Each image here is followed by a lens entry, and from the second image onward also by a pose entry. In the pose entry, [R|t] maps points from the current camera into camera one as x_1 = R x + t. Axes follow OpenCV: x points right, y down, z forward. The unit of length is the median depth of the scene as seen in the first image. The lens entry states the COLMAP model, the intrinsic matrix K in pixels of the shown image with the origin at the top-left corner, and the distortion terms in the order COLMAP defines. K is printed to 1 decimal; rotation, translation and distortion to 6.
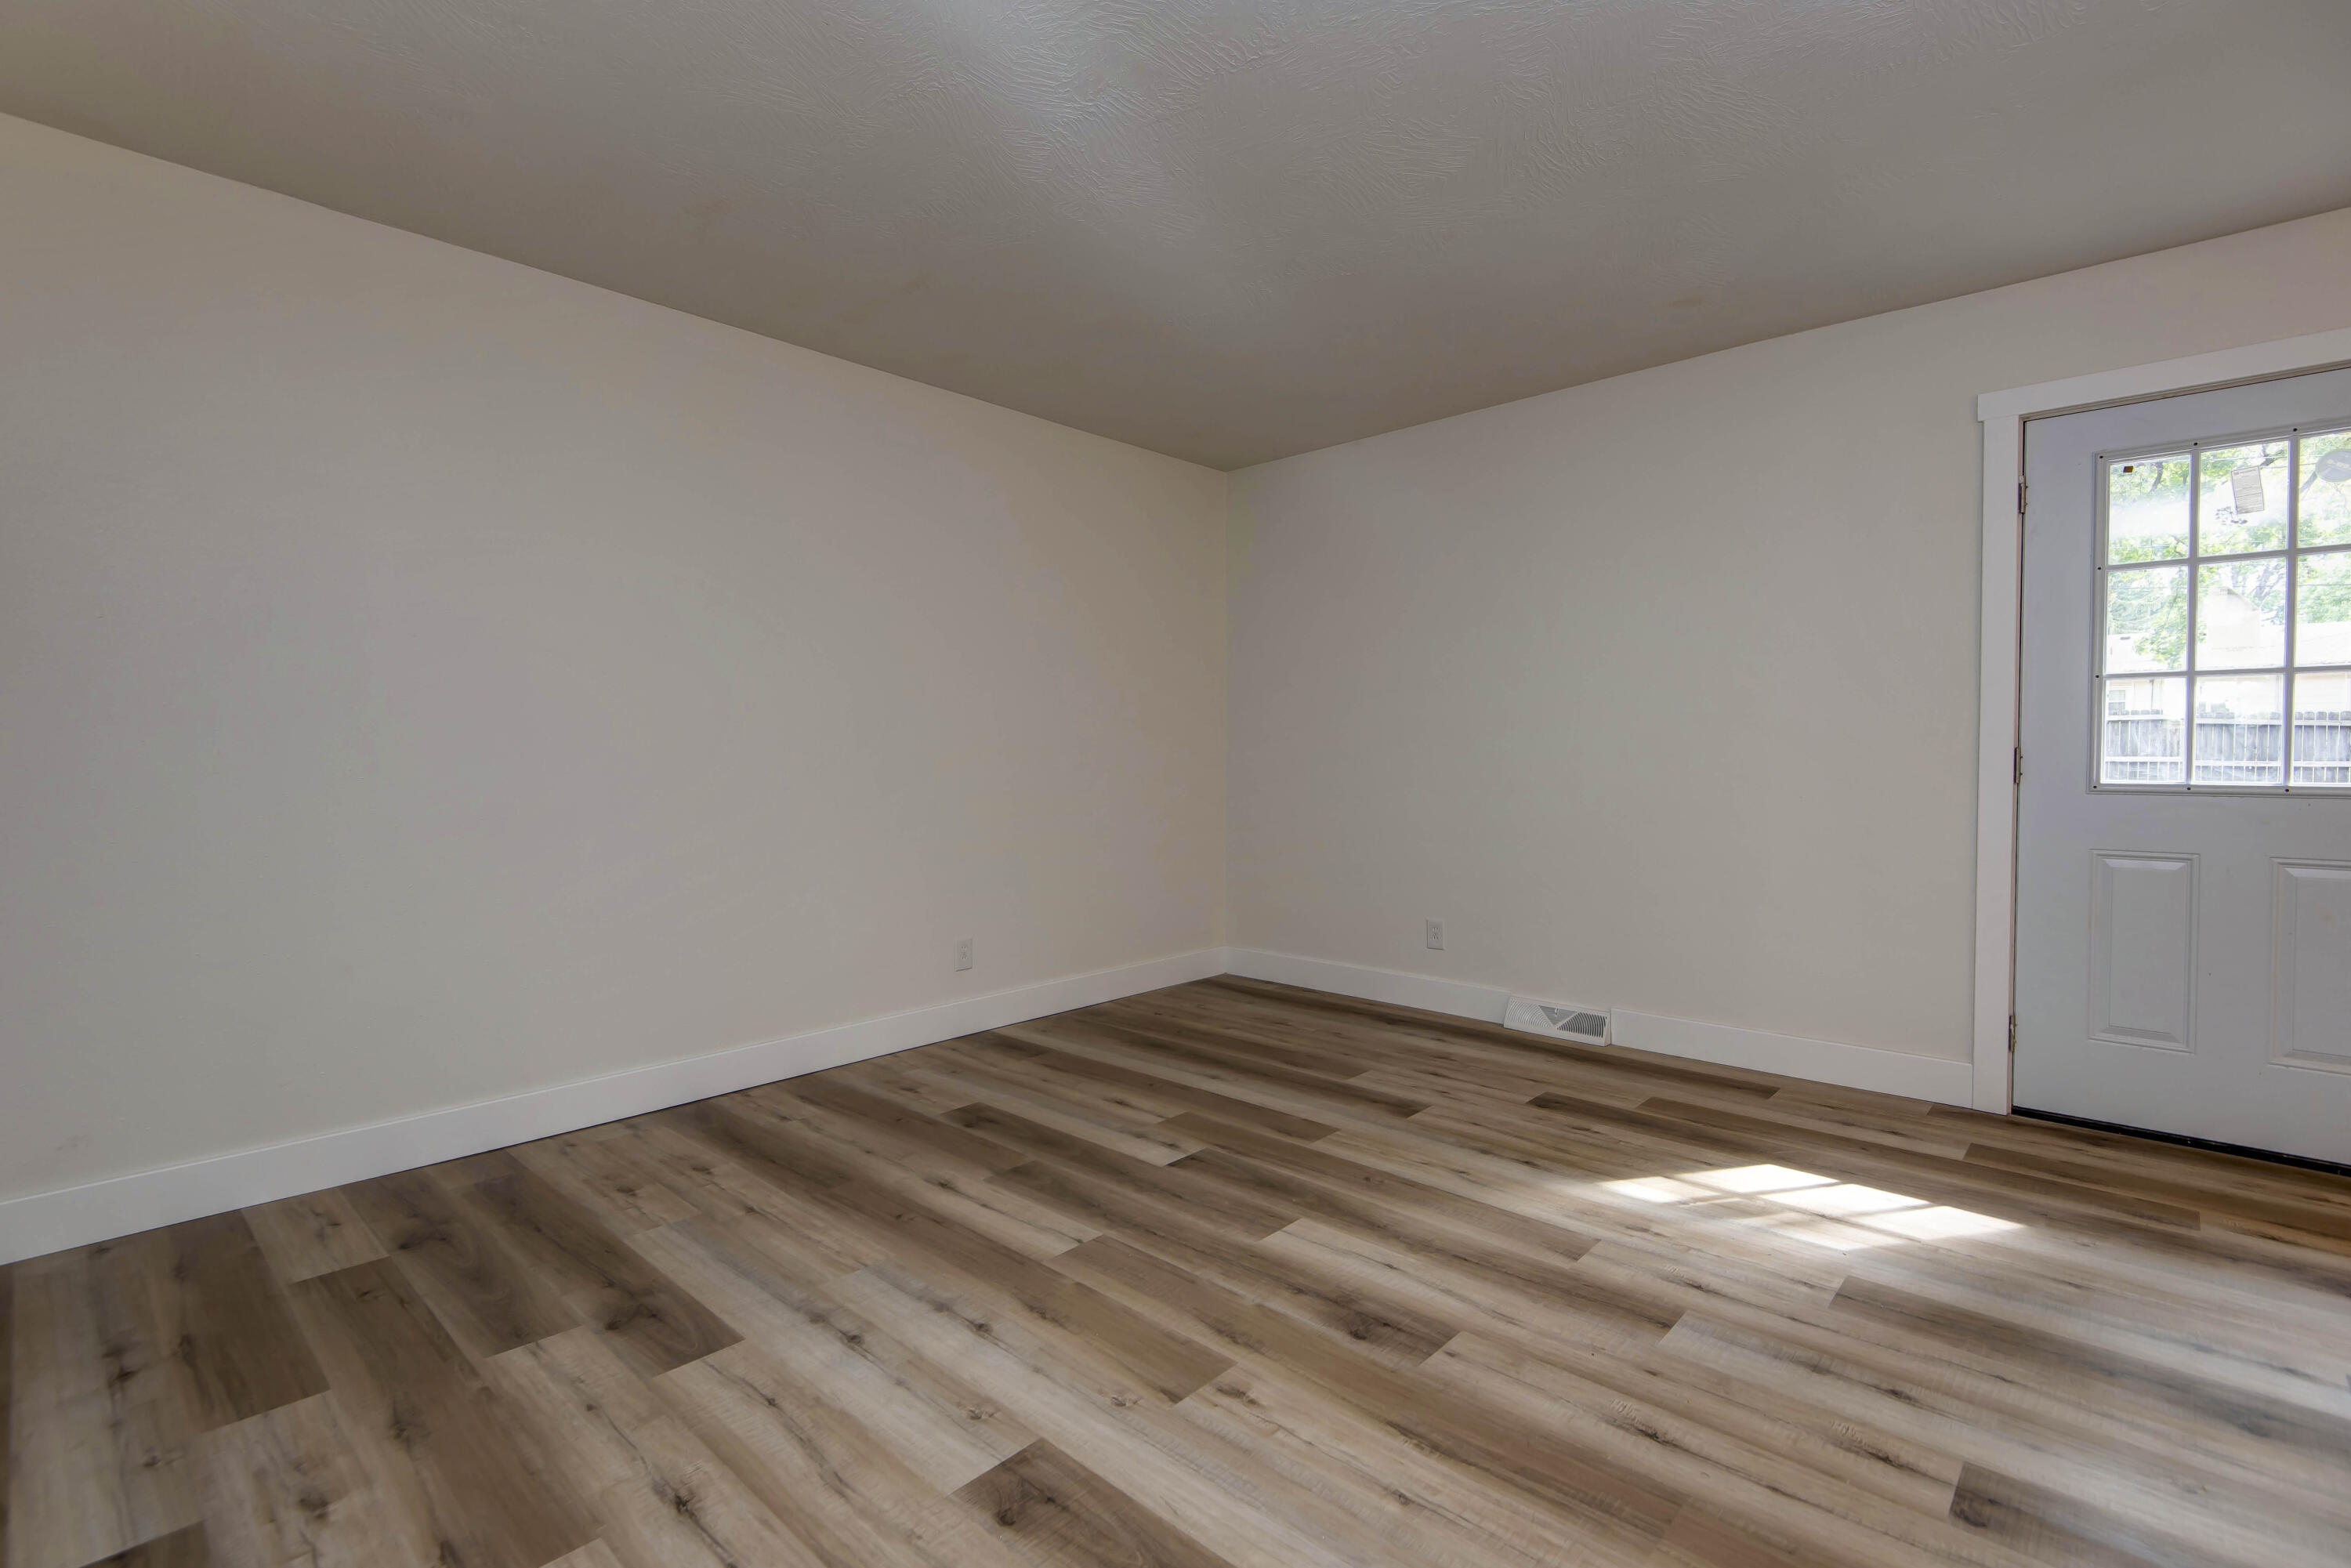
lens RADIAL K [[1077.5, 0, 1187.6], [0, 1077.5, 784.0], [0, 0, 1]] dist [-0.001104, 0.000278]
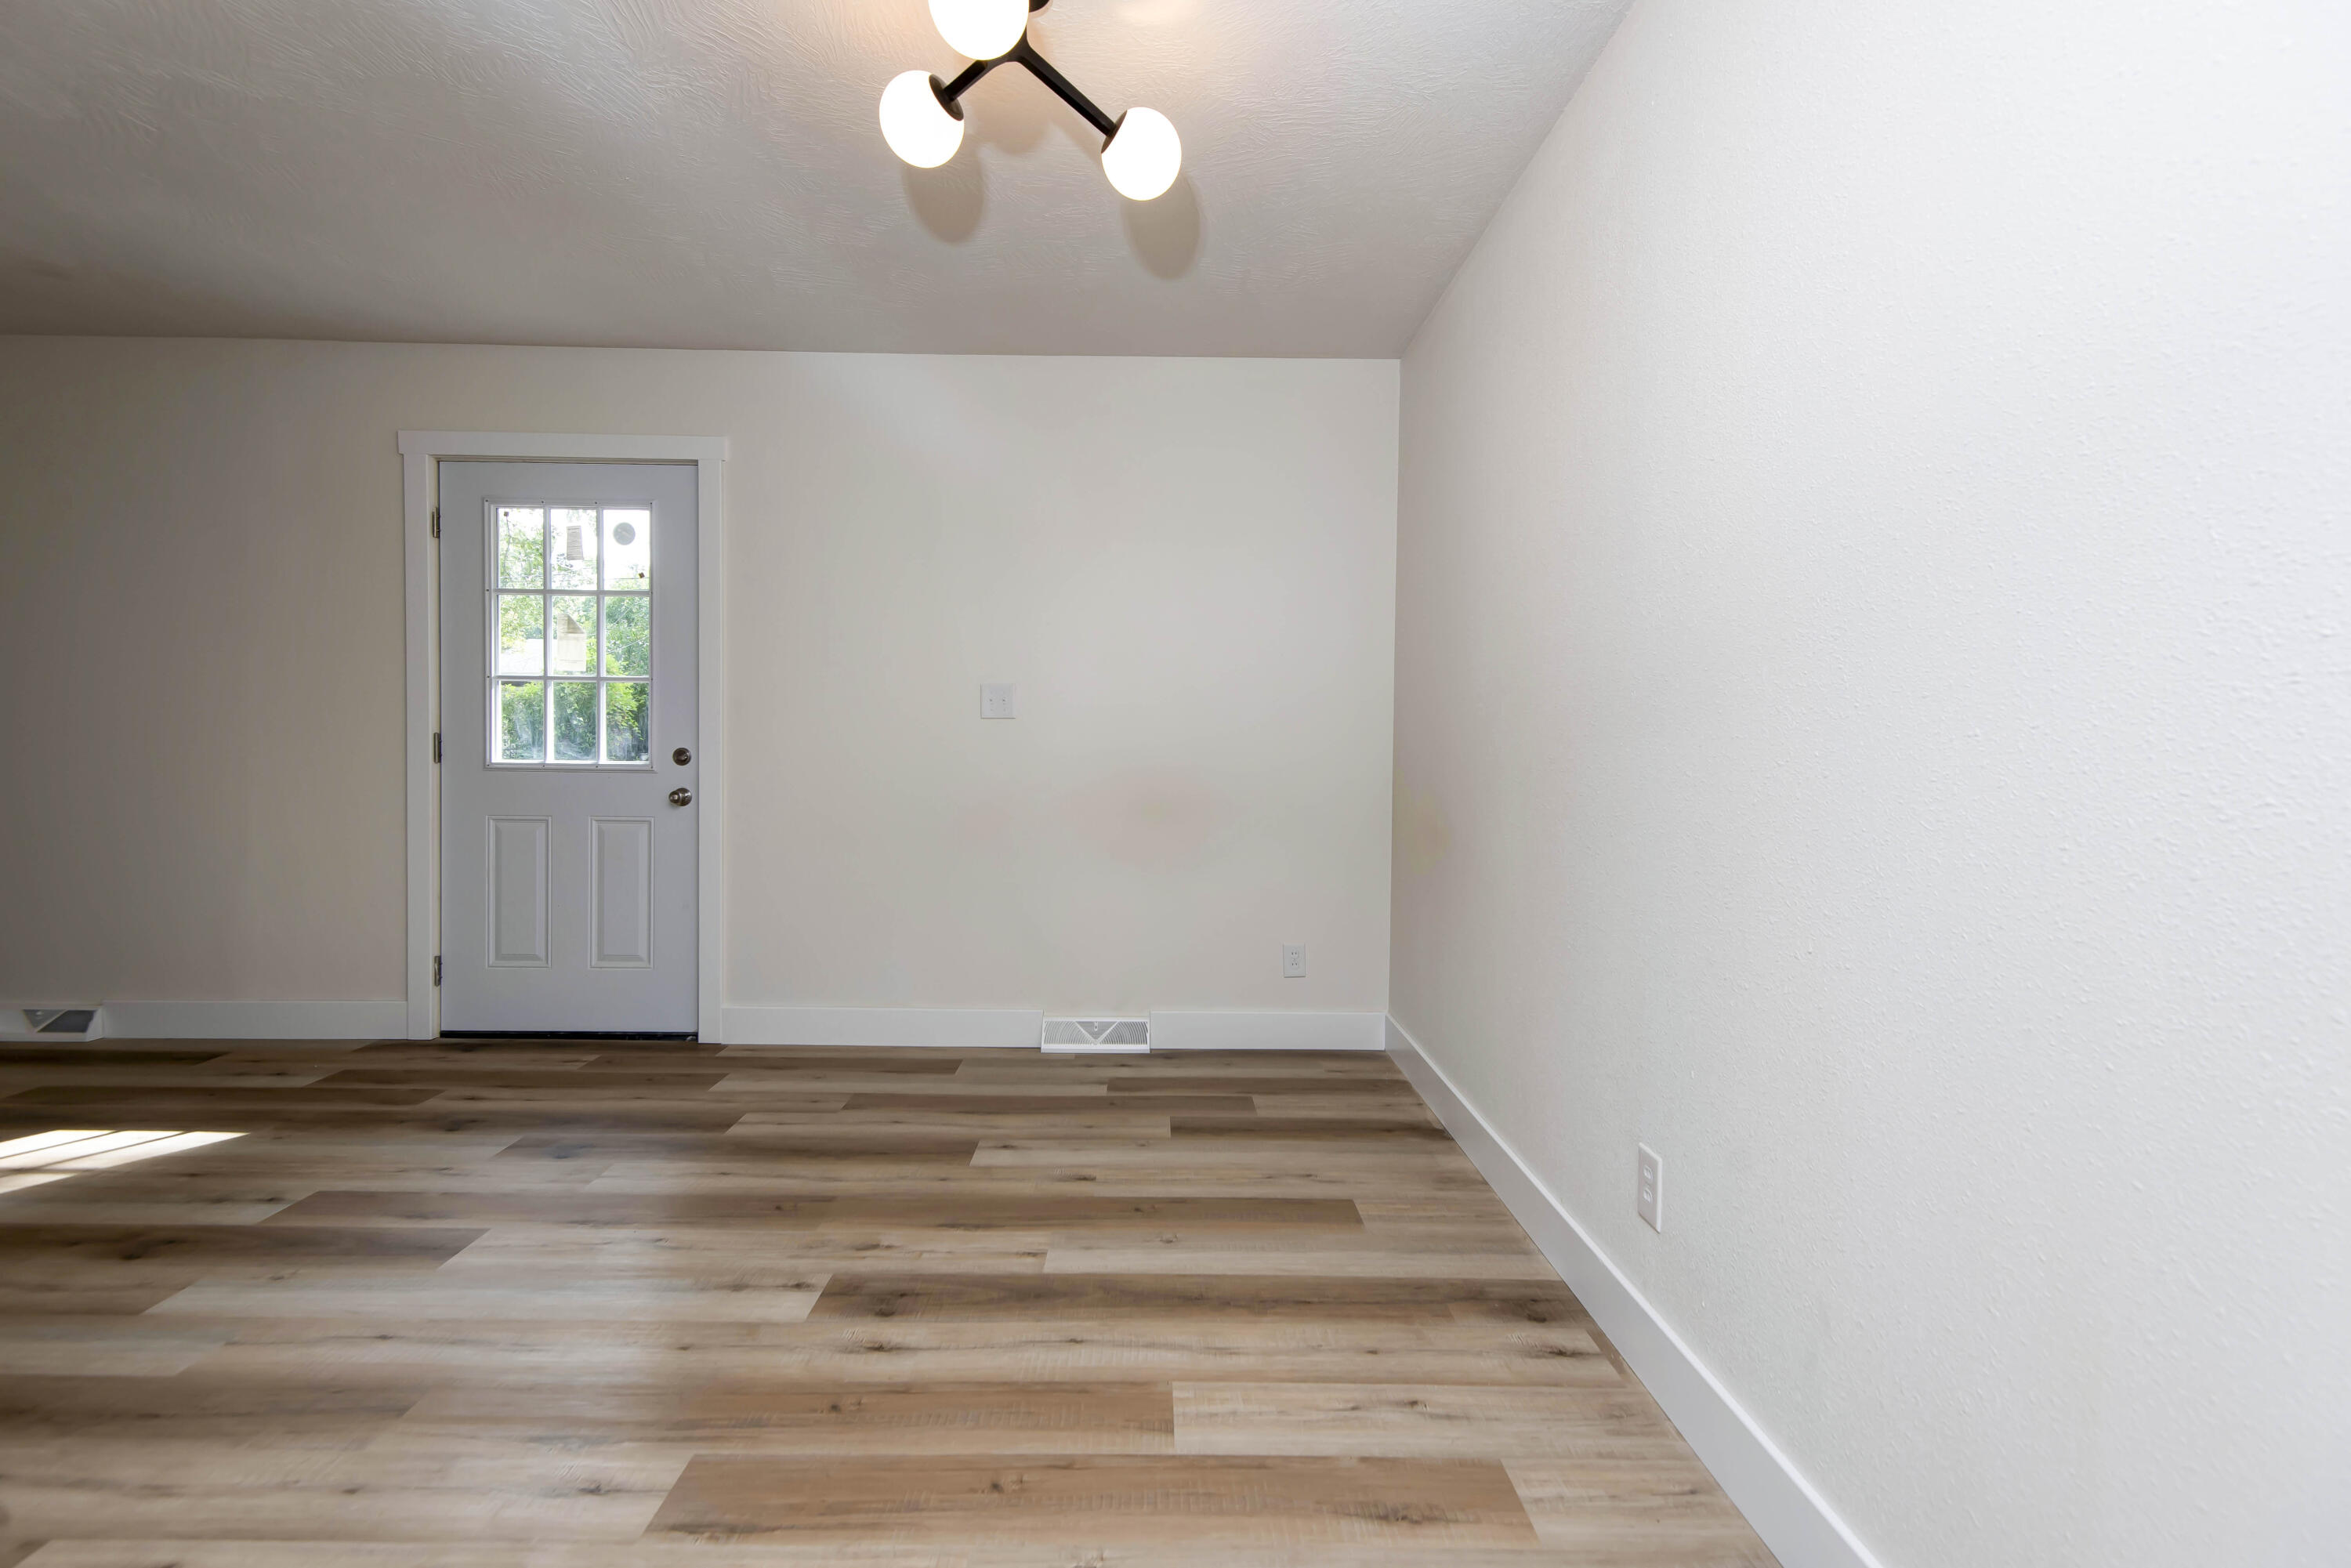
lens RADIAL K [[1077.5, 0, 1185.0], [0, 1077.5, 782.6], [0, 0, 1]] dist [-0.001104, 0.000278]
pose [[0.707062, -0.013876, 0.707016, 0.533075], [0.001999, 0.999843, 0.017623, 0.002320], [-0.707149, -0.011047, 0.706978, -0.453653]]
